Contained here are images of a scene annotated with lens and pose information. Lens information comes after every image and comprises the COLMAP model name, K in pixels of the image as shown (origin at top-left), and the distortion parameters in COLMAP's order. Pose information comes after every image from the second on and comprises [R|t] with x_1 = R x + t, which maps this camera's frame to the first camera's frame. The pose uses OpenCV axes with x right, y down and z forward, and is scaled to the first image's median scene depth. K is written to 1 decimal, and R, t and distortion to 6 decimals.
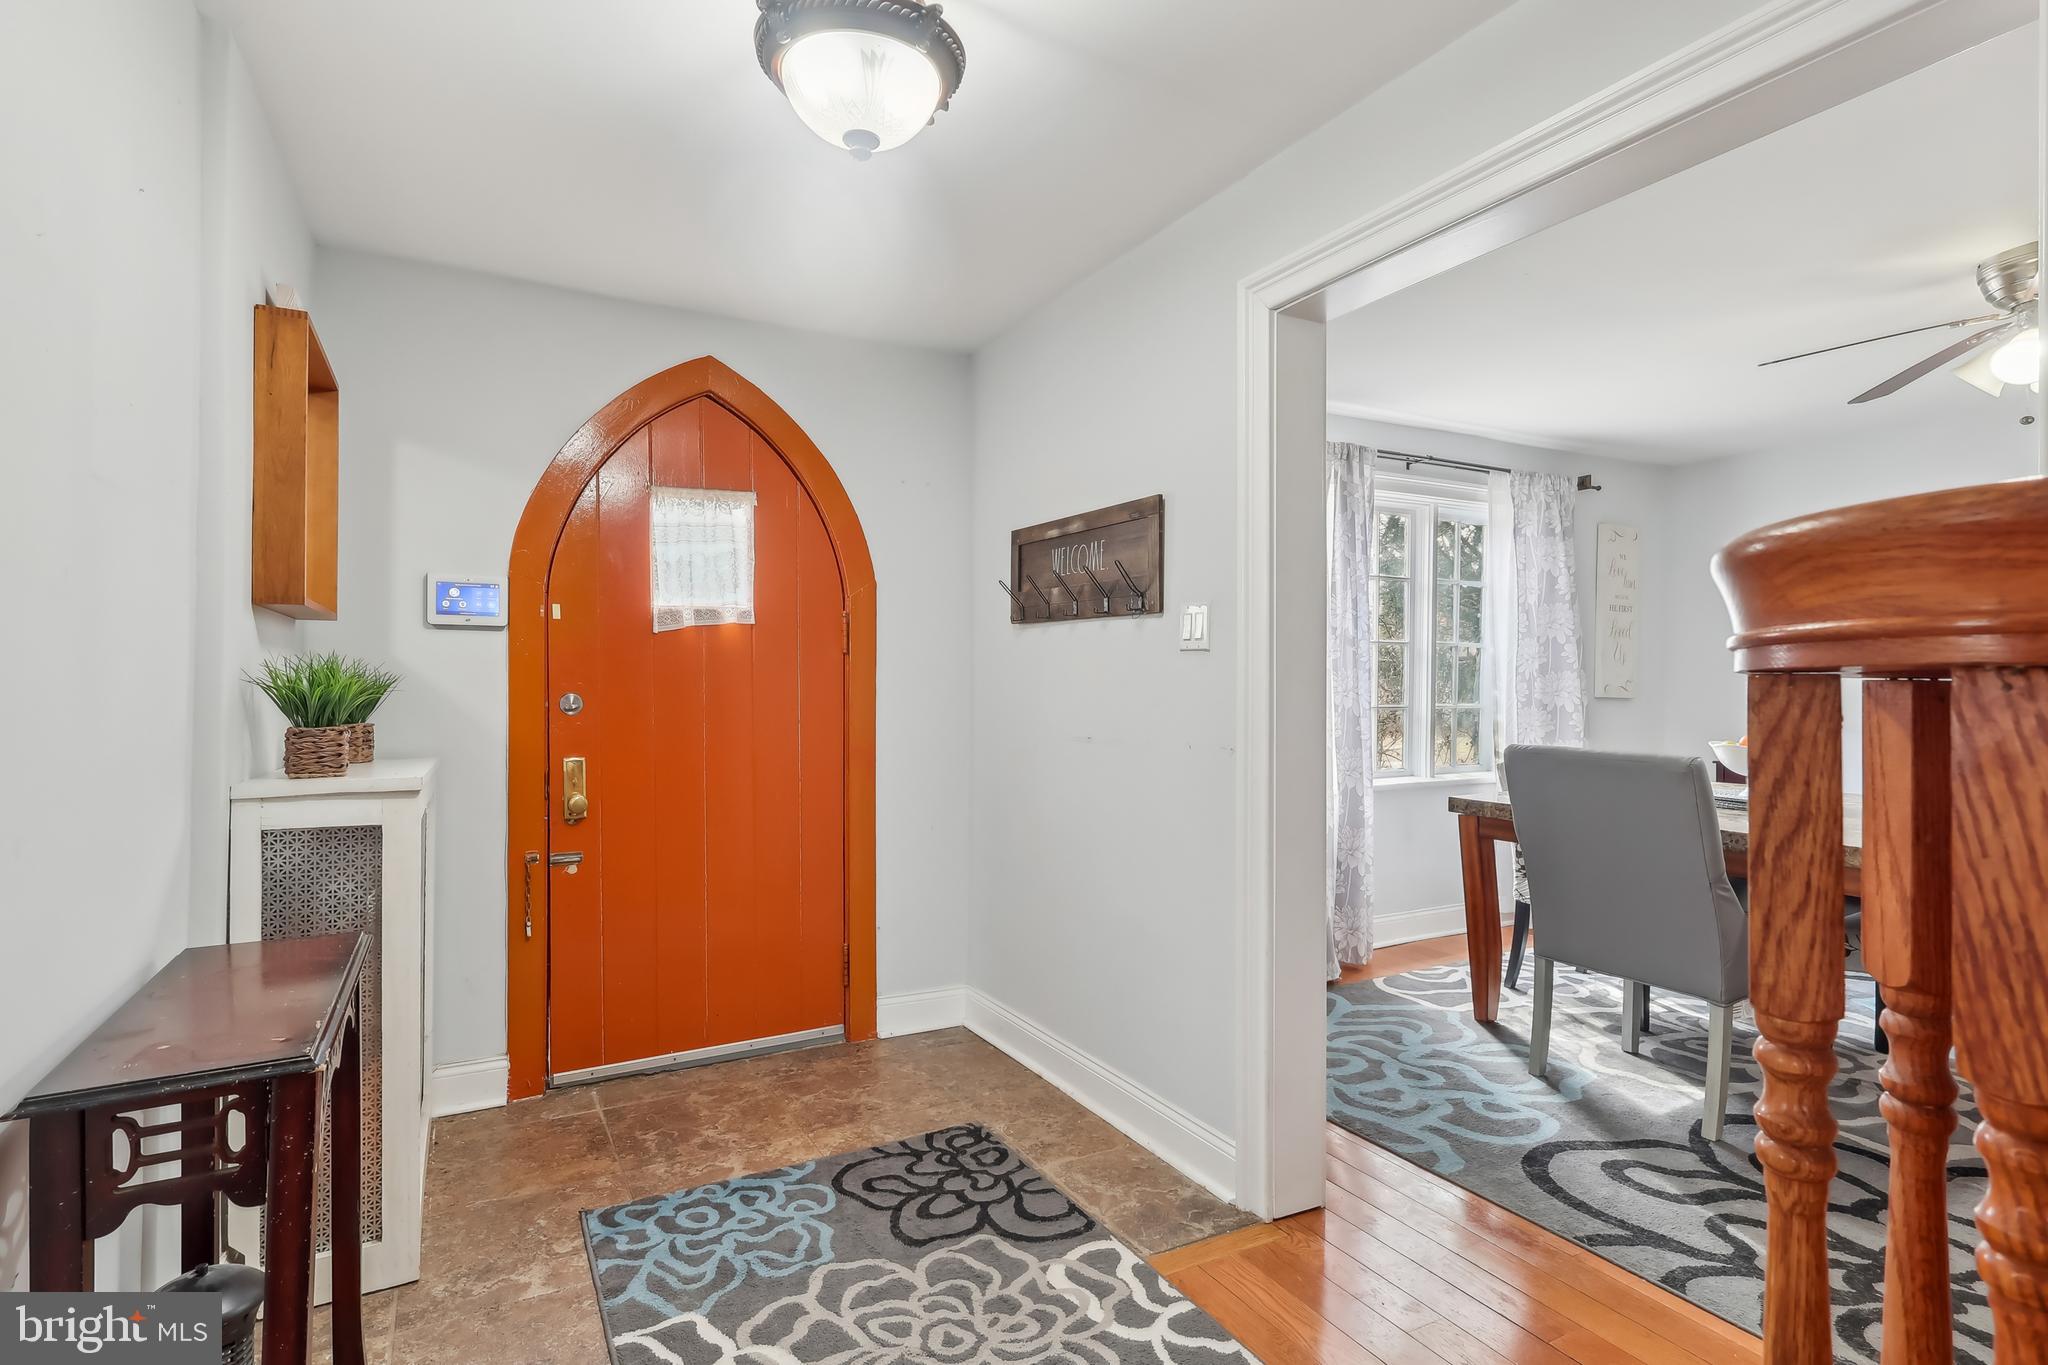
lens RADIAL K [[1030.9, 0, 1024.0], [0, 1030.9, 682.5], [0, 0, 1]] dist [0.000011, 0.000091]
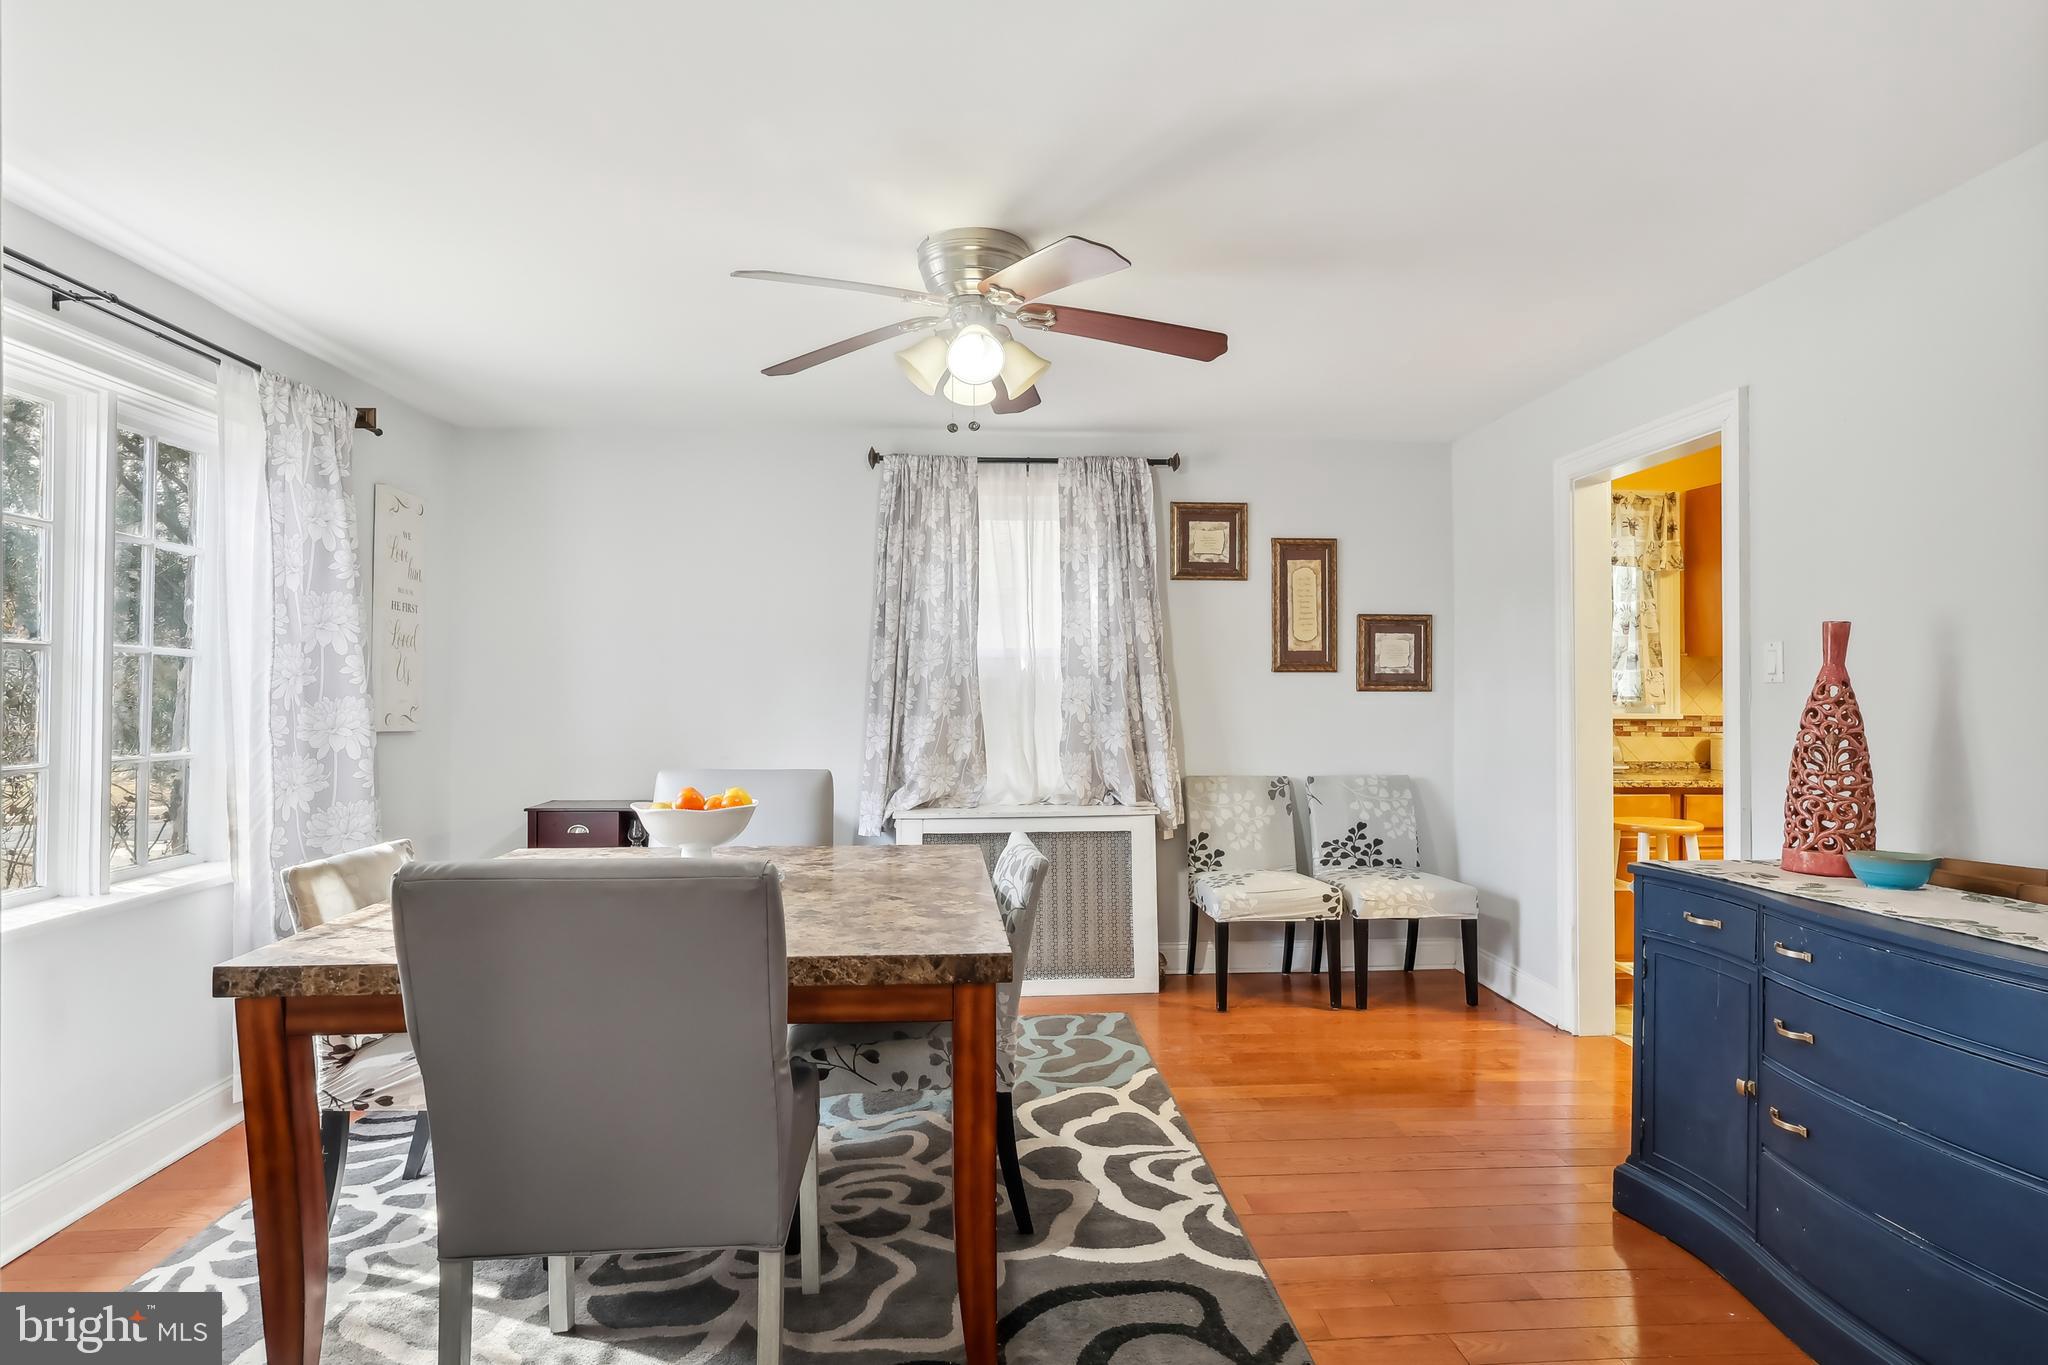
lens RADIAL K [[1088.4, 0, 1031.6], [0, 1088.4, 685.6], [0, 0, 1]] dist [-0.004260, -0.000778]
pose [[0.412750, 0.003270, 0.910838, 0.076616], [0.002408, 0.999986, -0.004681, -0.013800], [-0.910841, 0.004125, 0.412737, 0.319001]]
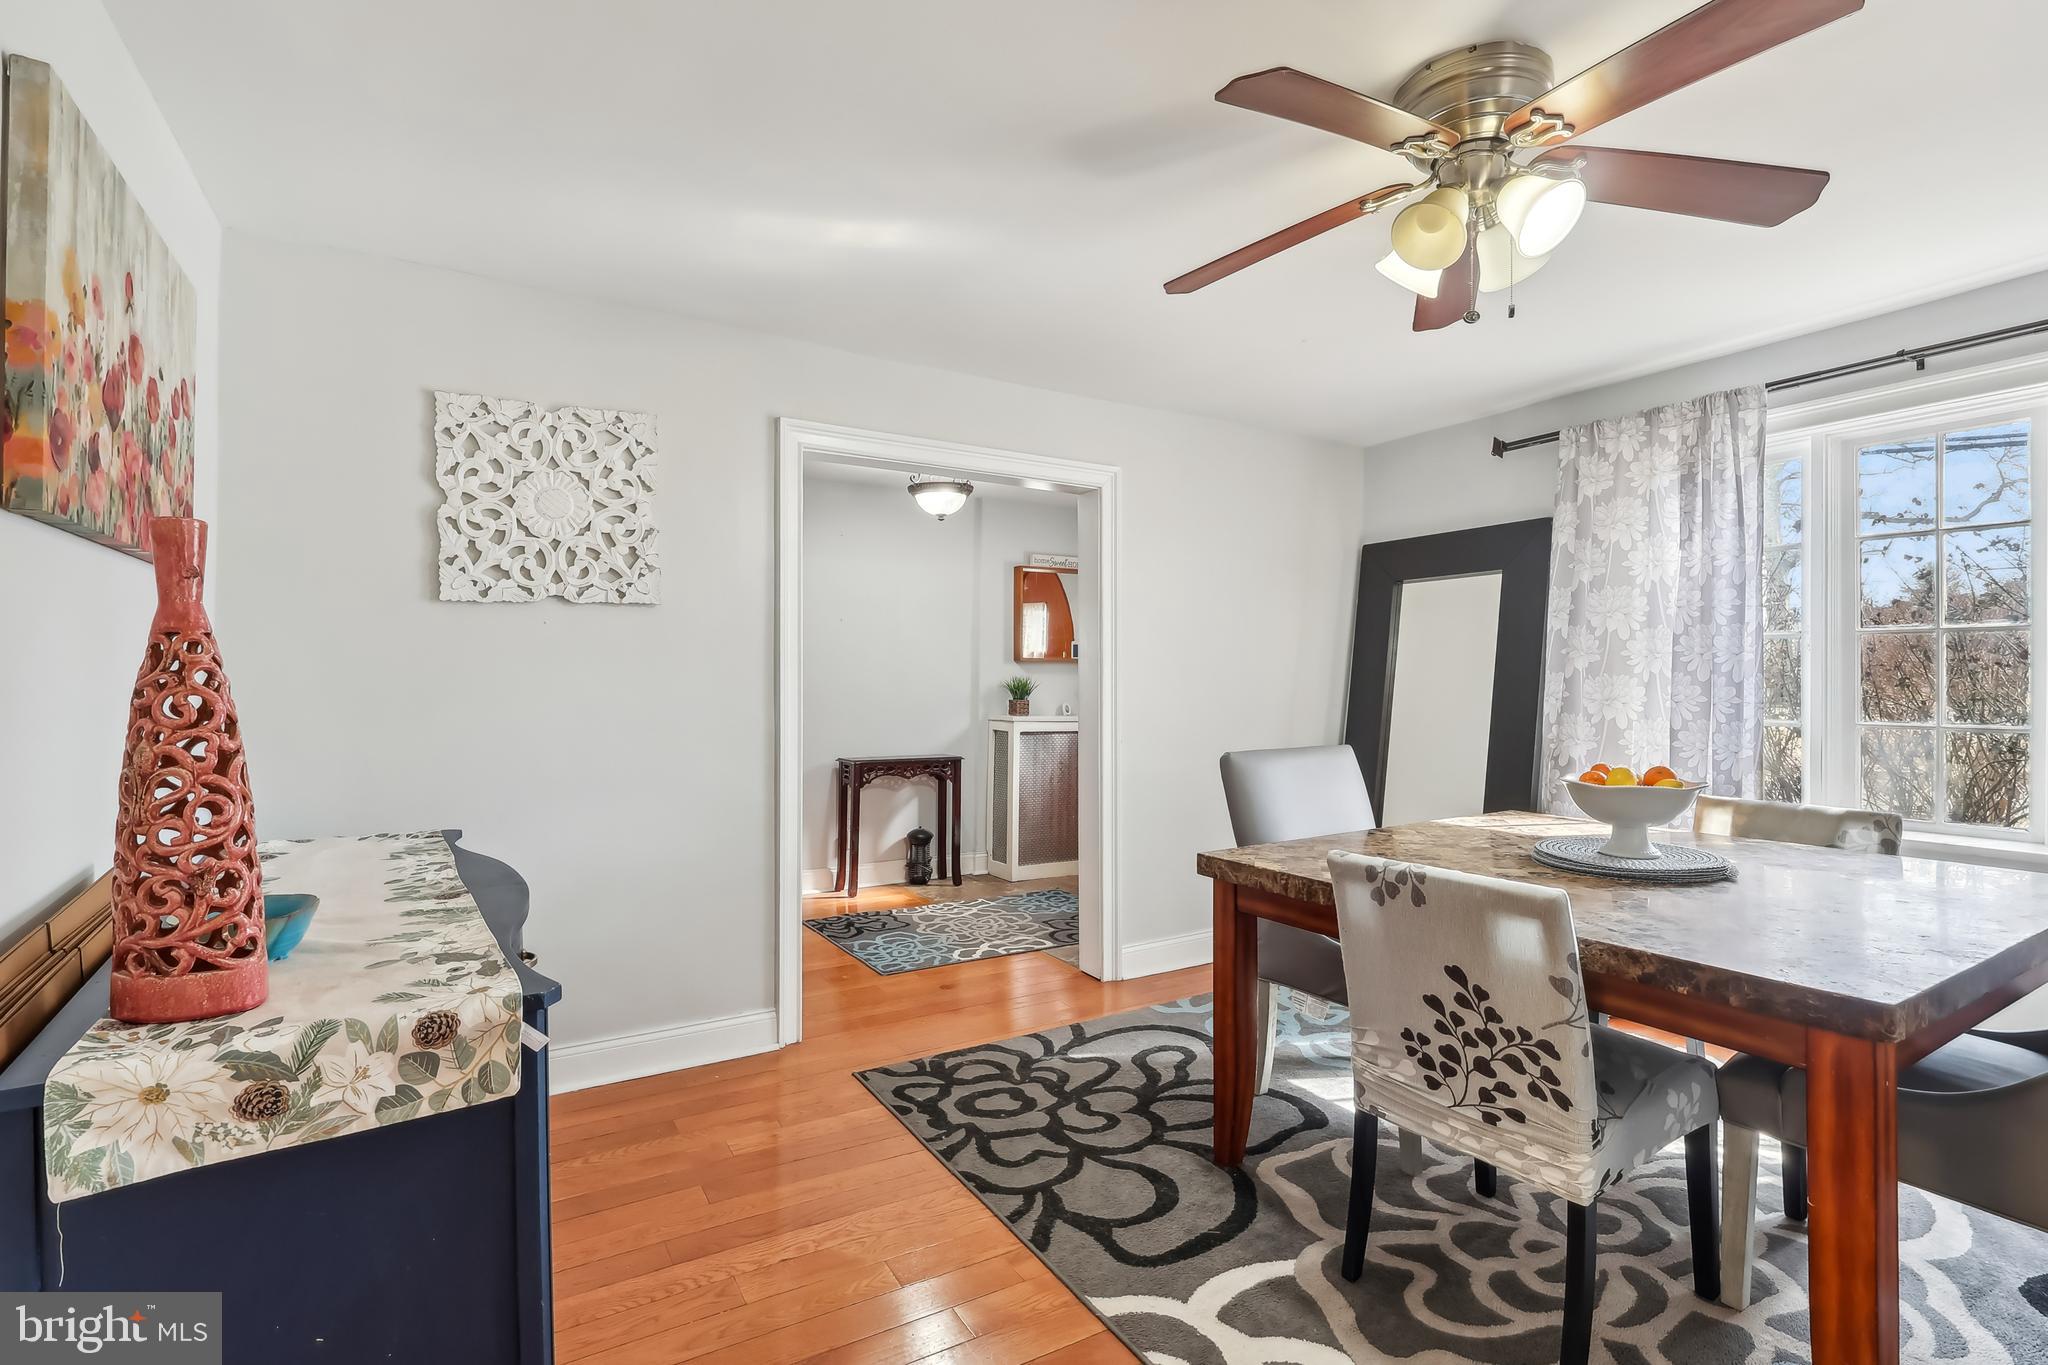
lens RADIAL K [[972.1, 0, 1024.0], [0, 972.1, 682.5], [0, 0, 1]] dist [-0.001184, 0.000083]
pose [[0.030820, 0.000729, -0.999525, 0.935797], [-0.000149, 1.000000, 0.000725, -0.005167], [0.999525, 0.000127, 0.030820, 0.385534]]
